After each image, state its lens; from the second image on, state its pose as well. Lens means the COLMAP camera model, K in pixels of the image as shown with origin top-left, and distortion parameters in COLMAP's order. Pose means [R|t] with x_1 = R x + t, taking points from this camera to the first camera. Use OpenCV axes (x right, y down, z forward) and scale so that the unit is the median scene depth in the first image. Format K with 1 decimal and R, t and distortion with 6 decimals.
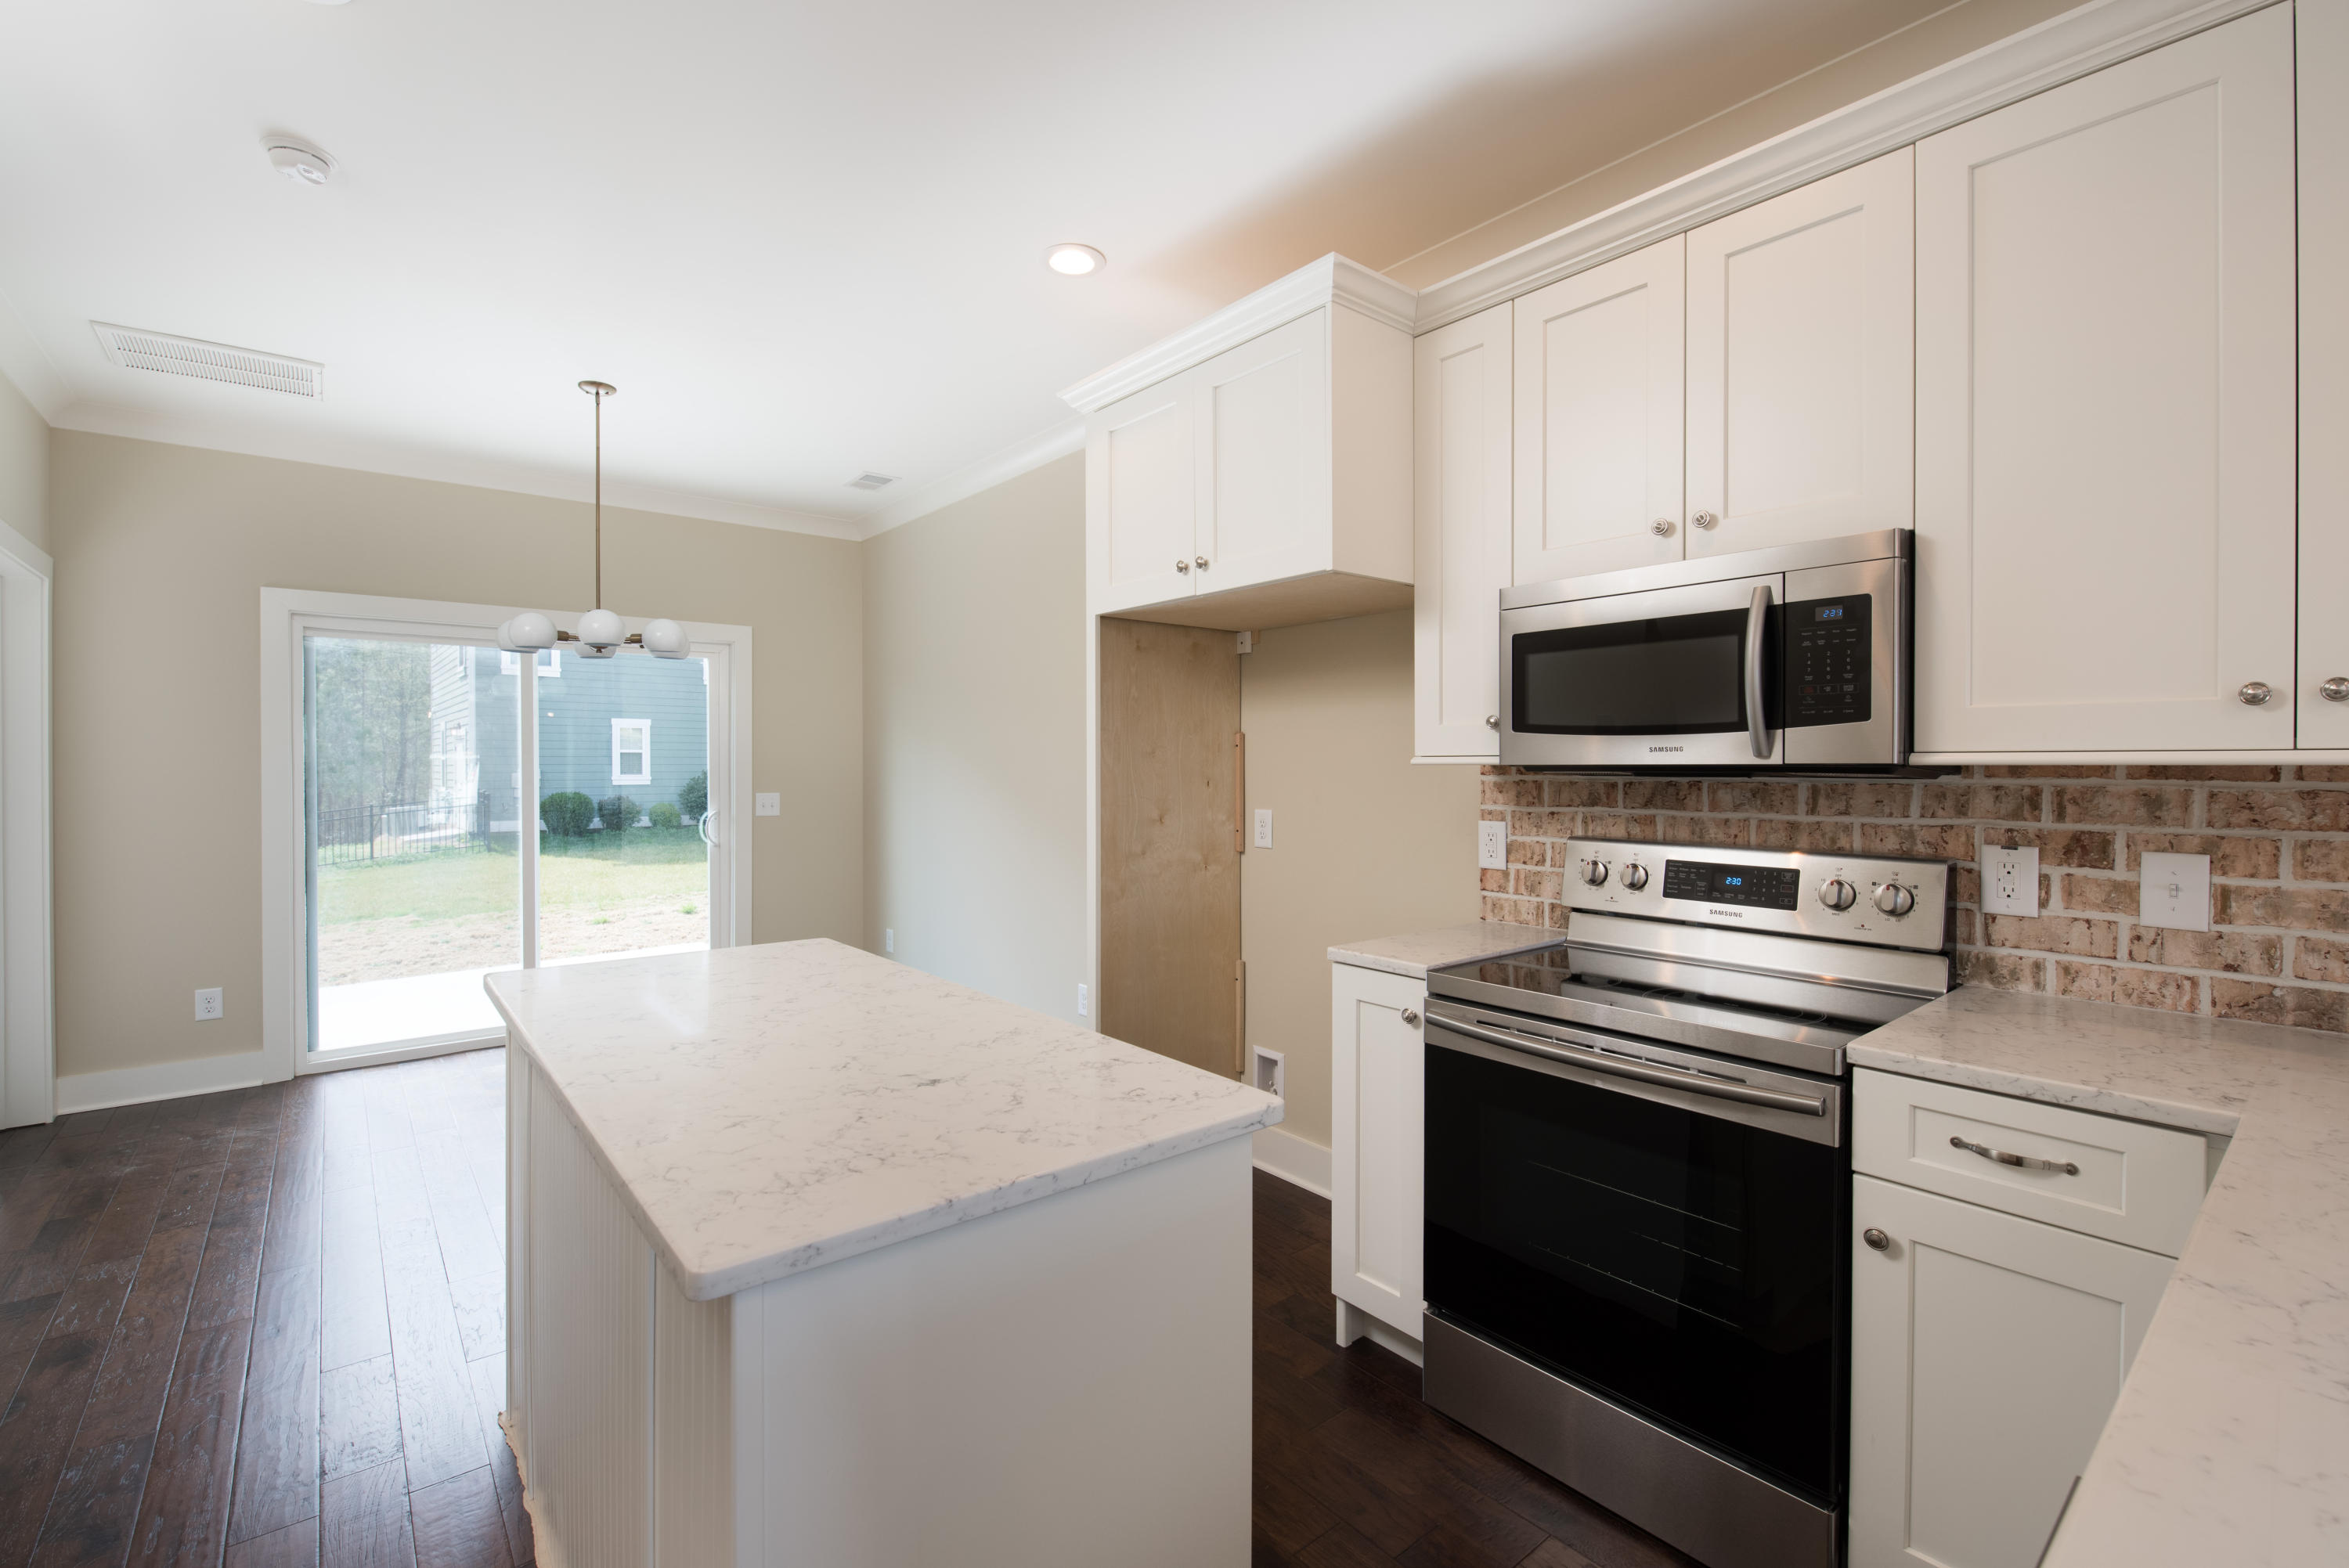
lens RADIAL K [[1014.4, 0, 1180.7], [0, 1014.4, 774.3], [0, 0, 1]] dist [0.004898, -0.005475]
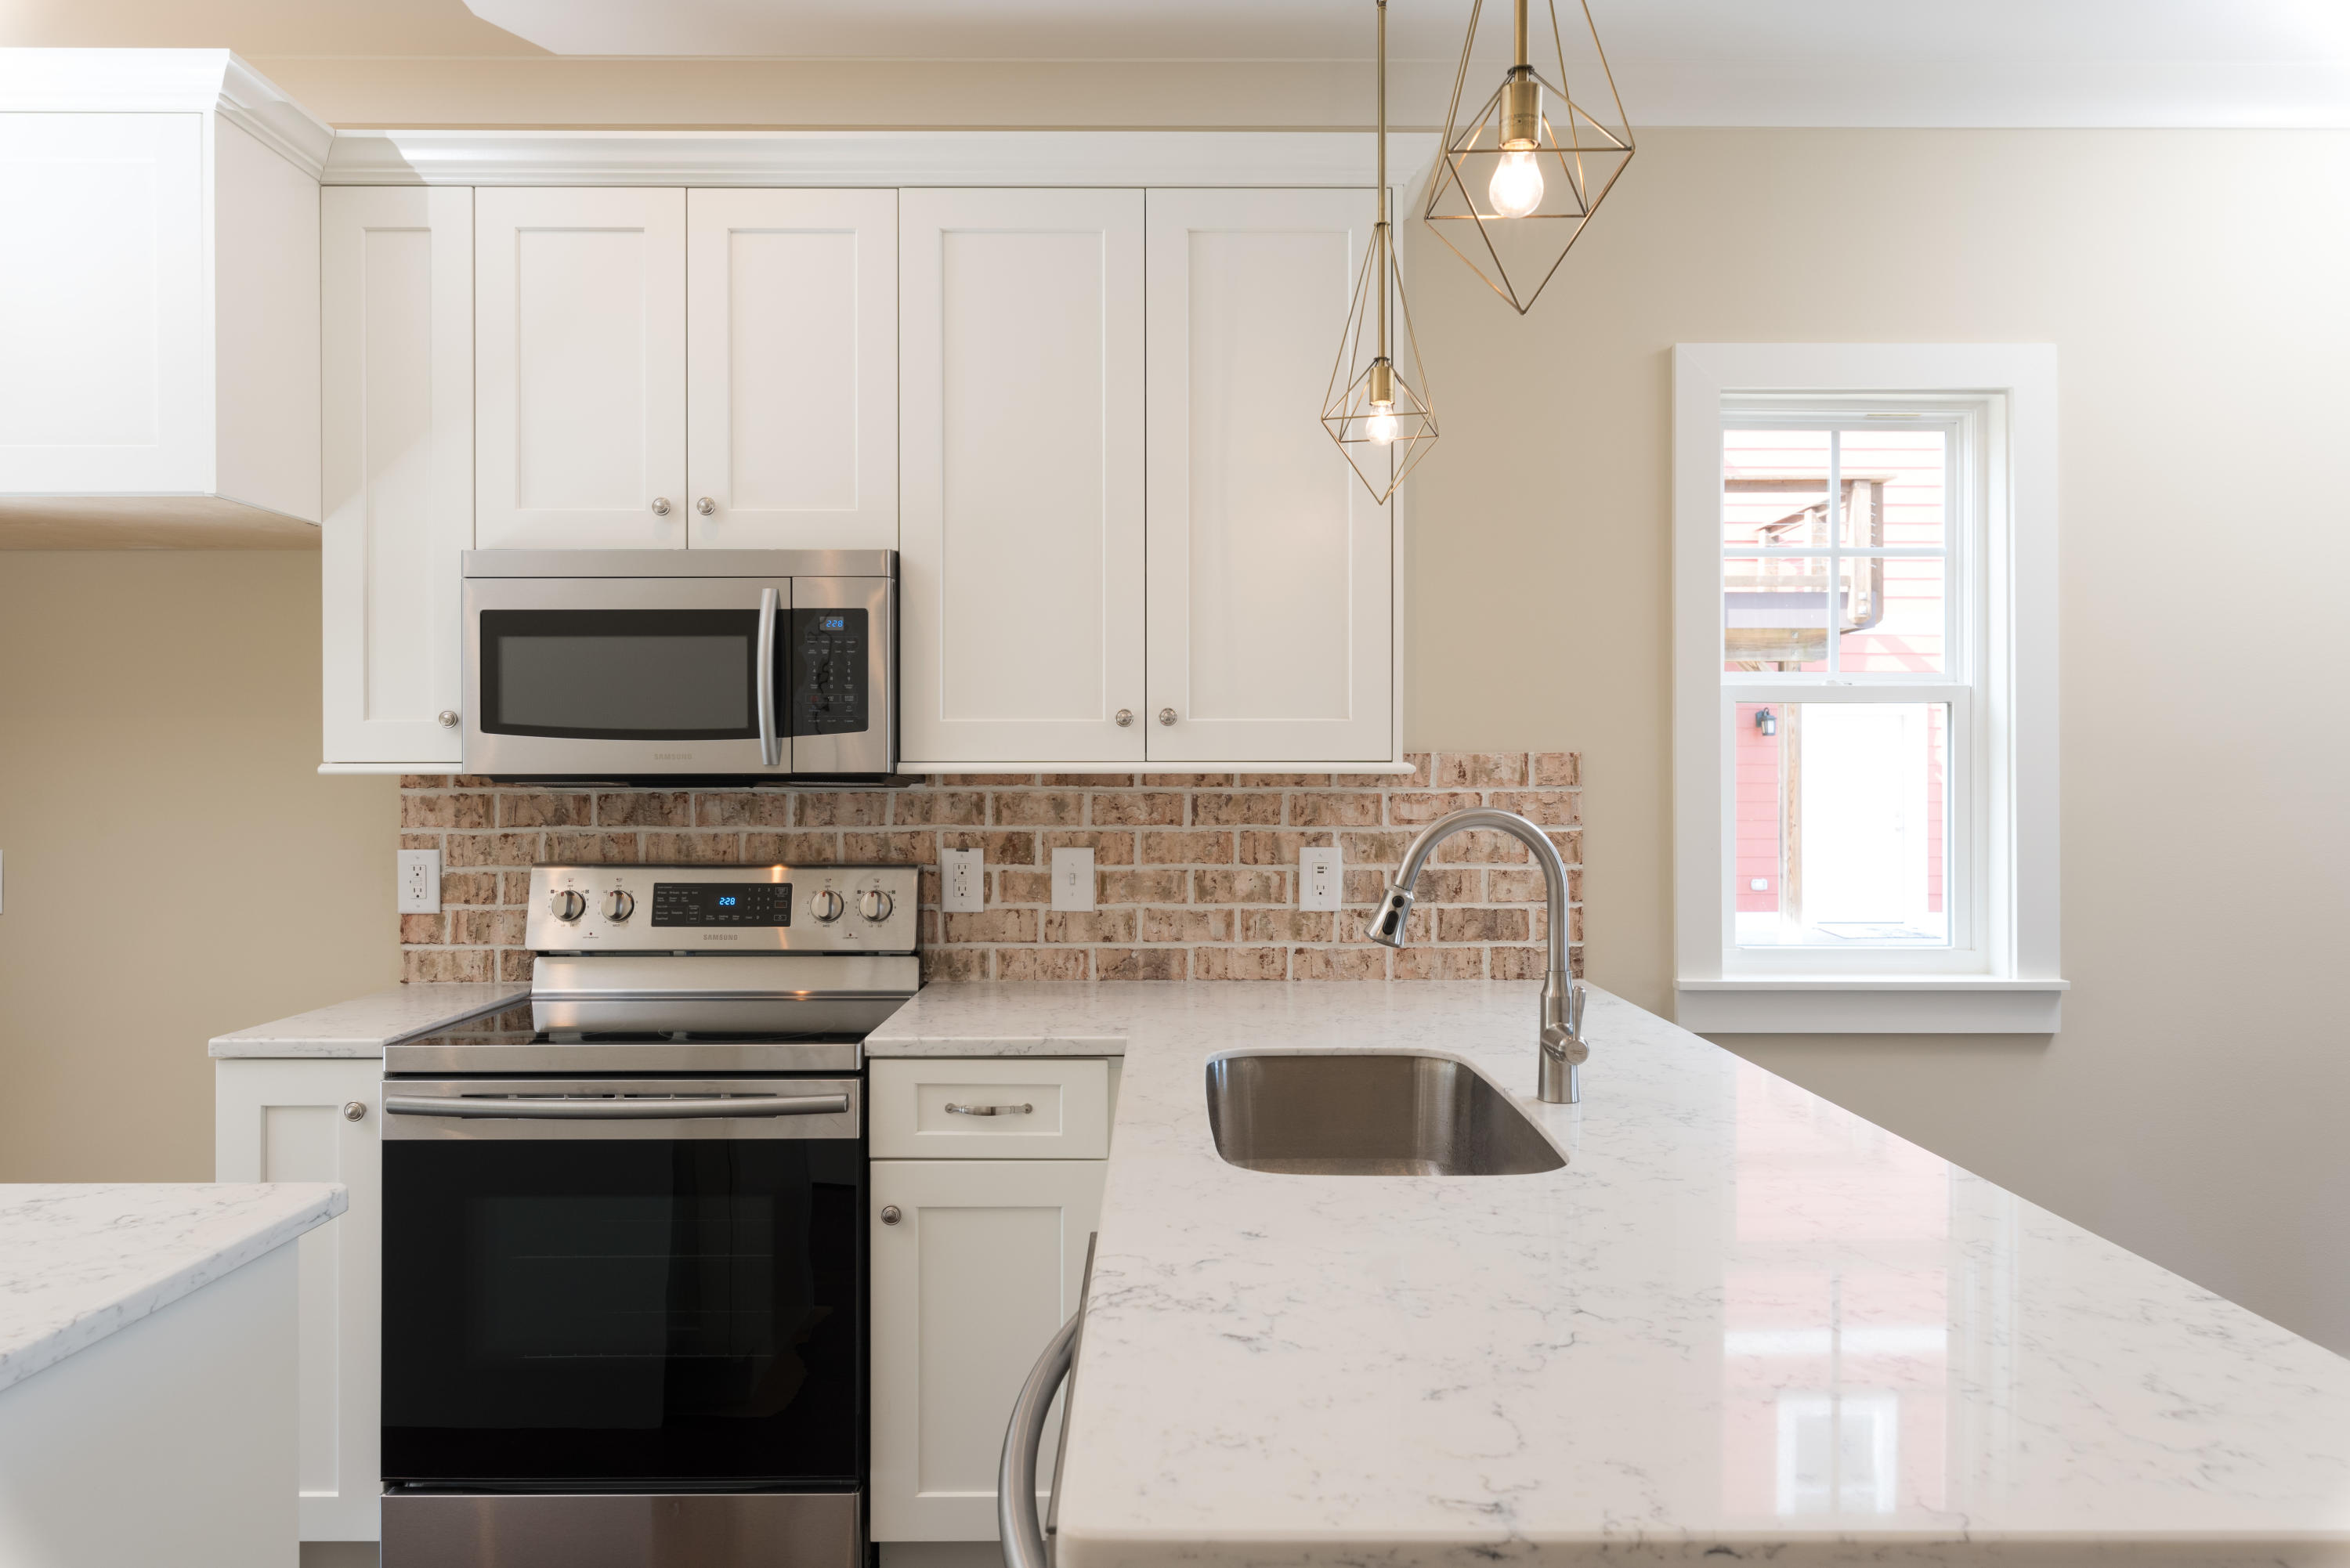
lens RADIAL K [[1511.4, 0, 1180.8], [0, 1511.4, 760.5], [0, 0, 1]] dist [-0.008450, 0.001001]
pose [[0.634125, 0.005166, 0.773213, -0.230871], [0.008752, 0.999866, -0.013858, 0.000920], [-0.773181, 0.015555, 0.633994, -0.166239]]
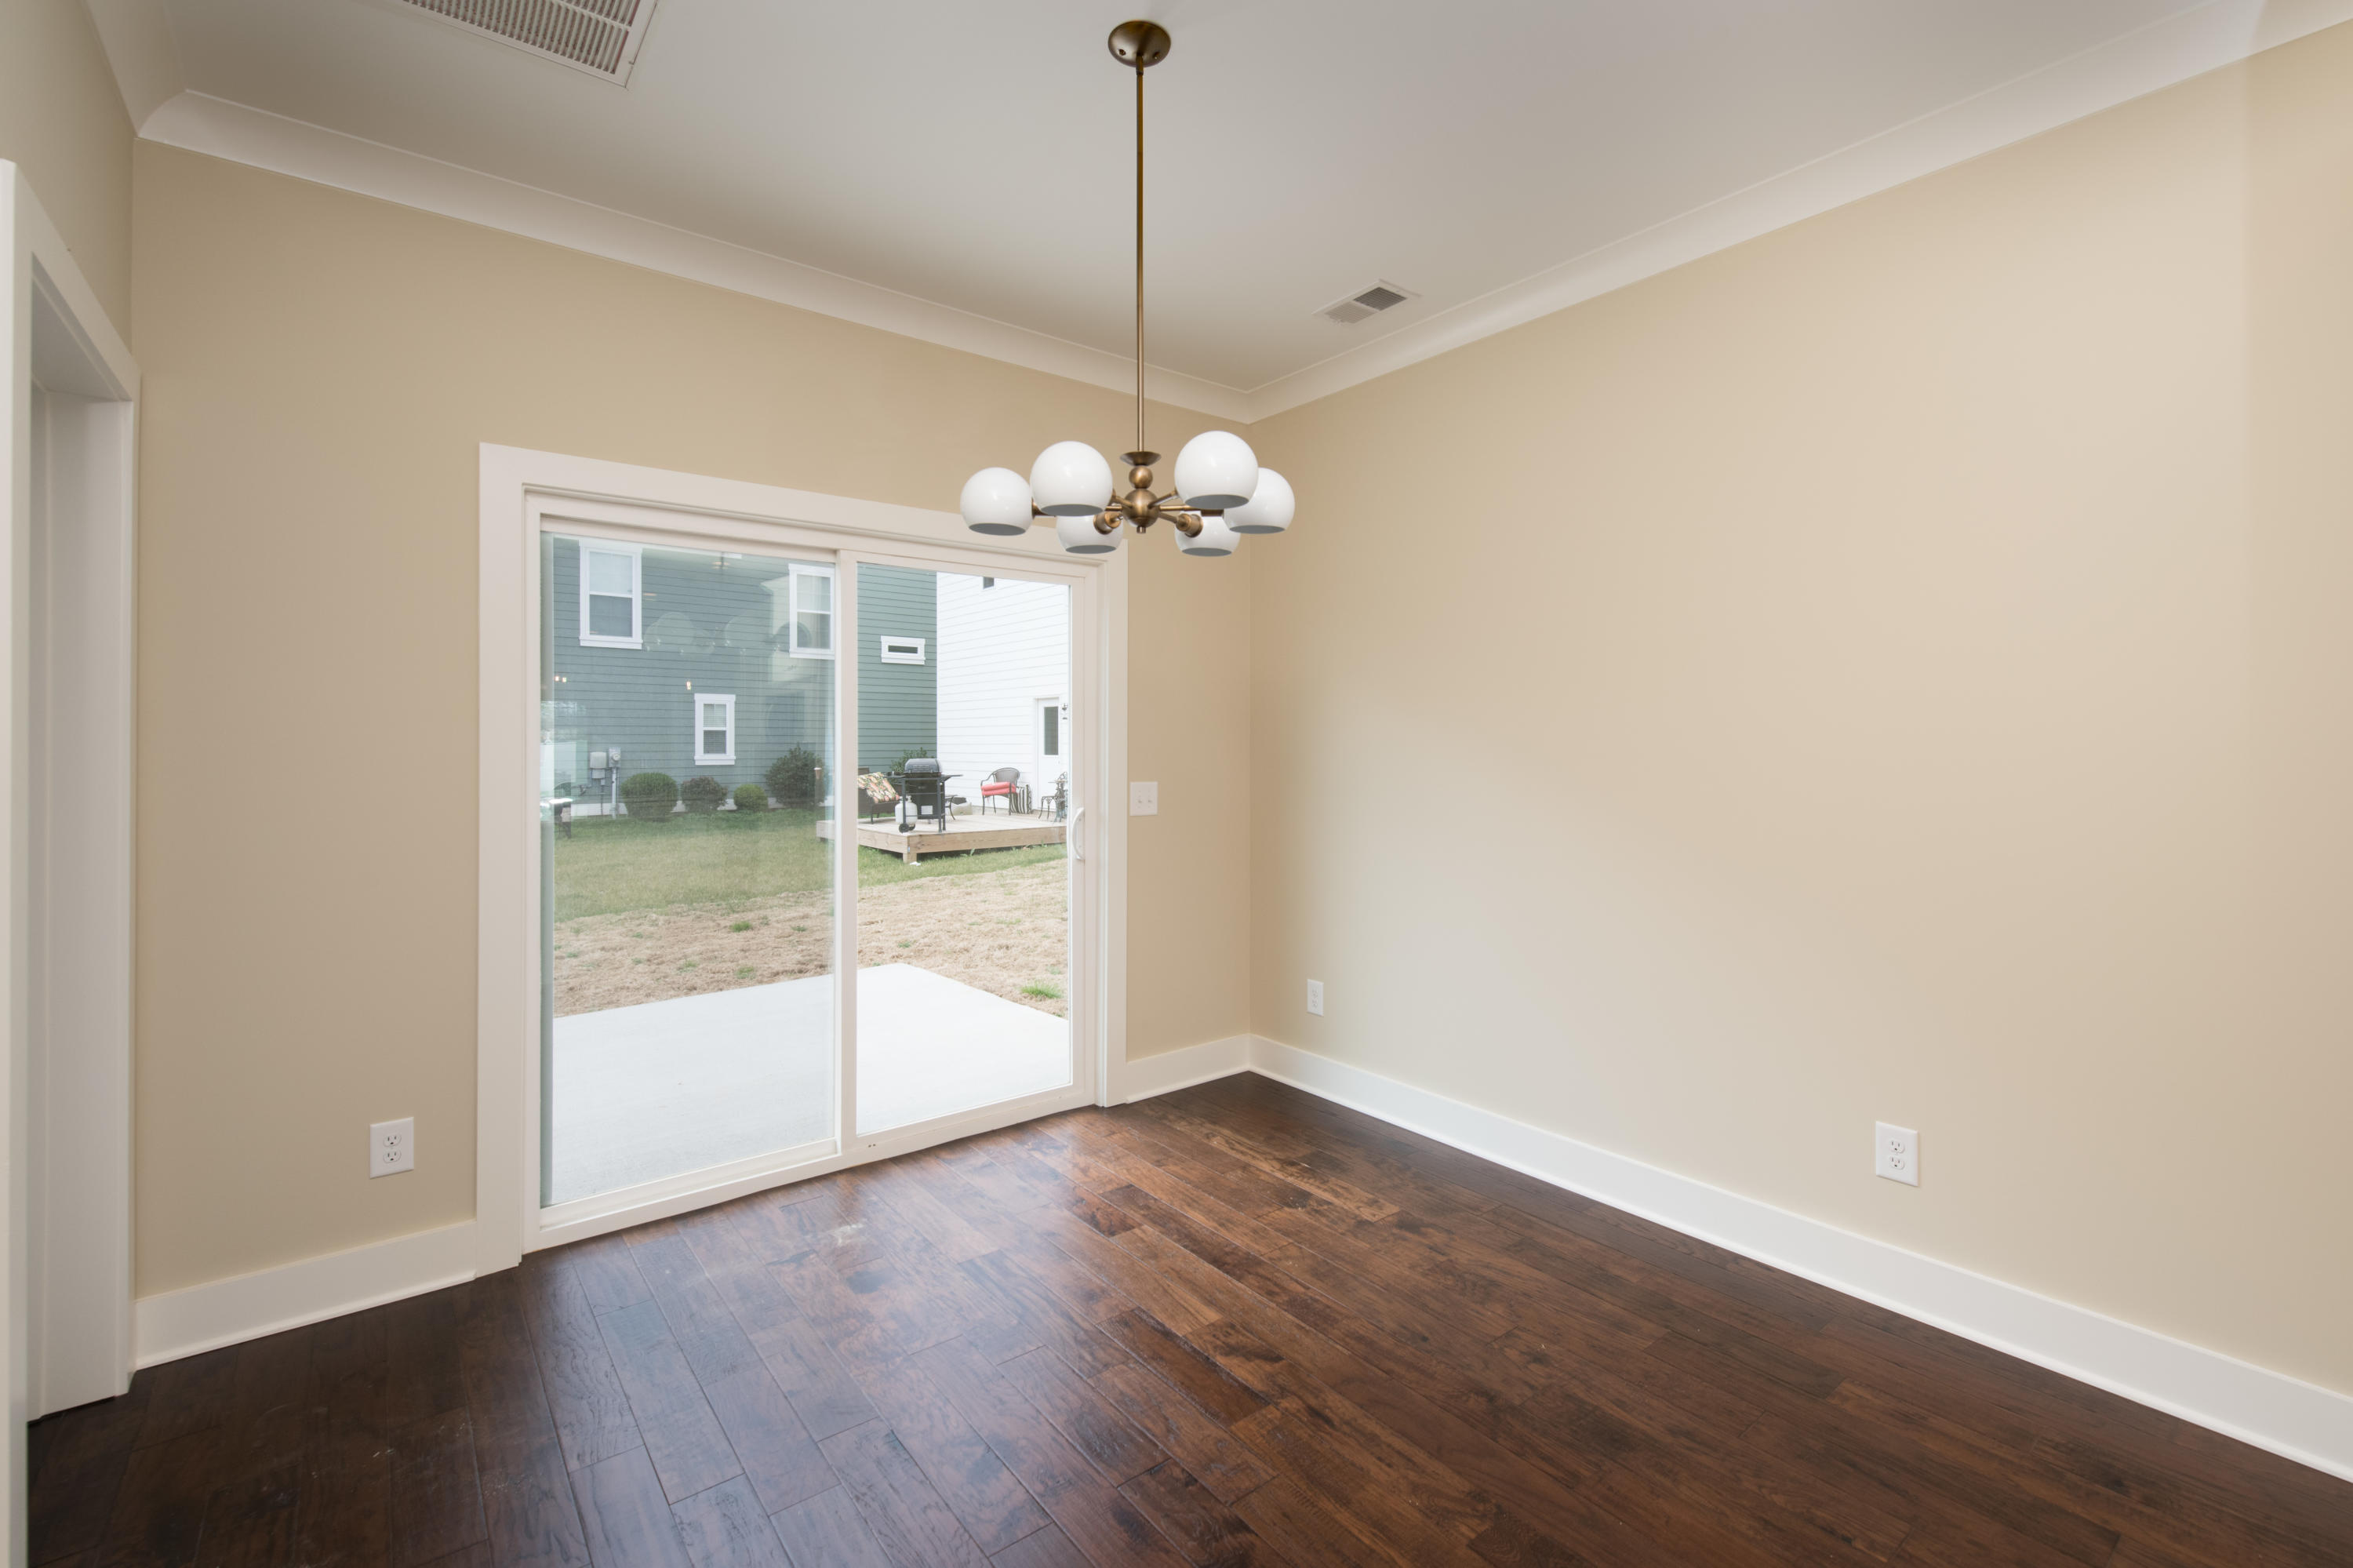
lens RADIAL K [[1016.3, 0, 1189.3], [0, 1016.3, 741.6], [0, 0, 1]] dist [0.004898, -0.005475]
pose [[0.999851, 0.000160, -0.017271, -0.868450], [-0.000365, 0.999930, -0.011867, -0.002148], [0.017268, 0.011872, 0.999780, 0.743017]]
